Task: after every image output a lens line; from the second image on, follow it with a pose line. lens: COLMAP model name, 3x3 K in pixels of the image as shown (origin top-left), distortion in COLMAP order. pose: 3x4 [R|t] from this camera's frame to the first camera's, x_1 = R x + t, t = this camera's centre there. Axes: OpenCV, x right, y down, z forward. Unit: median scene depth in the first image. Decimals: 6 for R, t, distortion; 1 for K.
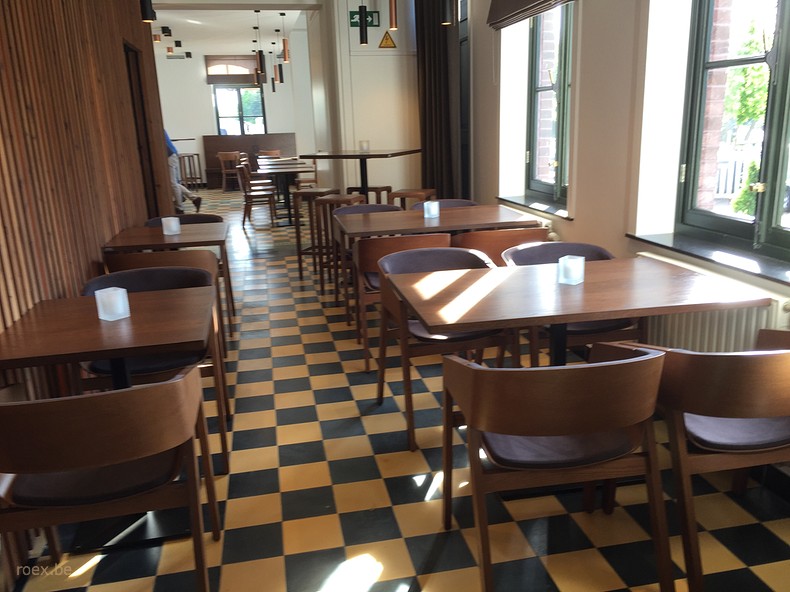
lens RADIAL K [[670.5, 0, 395.0], [0, 670.5, 296.0], [0, 0, 1]] dist [0.033043, -0.006079]
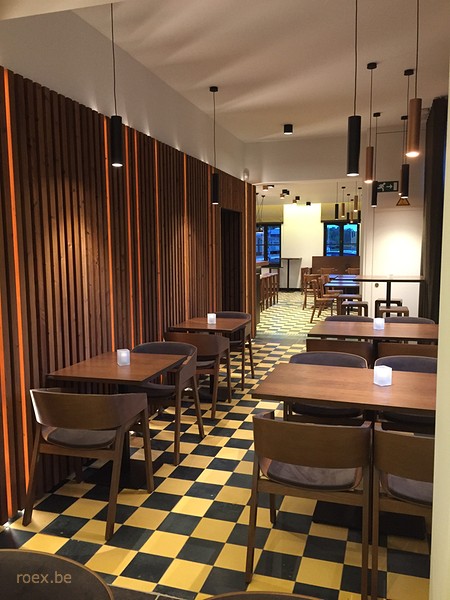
lens RADIAL K [[509.3, 0, 225.0], [0, 509.3, 300.0], [0, 0, 1]] dist [0.033043, -0.006079]
pose [[0.875344, 0.075993, -0.477492, 0.190754], [-0.141826, 0.984486, -0.103314, -0.014548], [0.462232, 0.158156, 0.872541, -0.066893]]
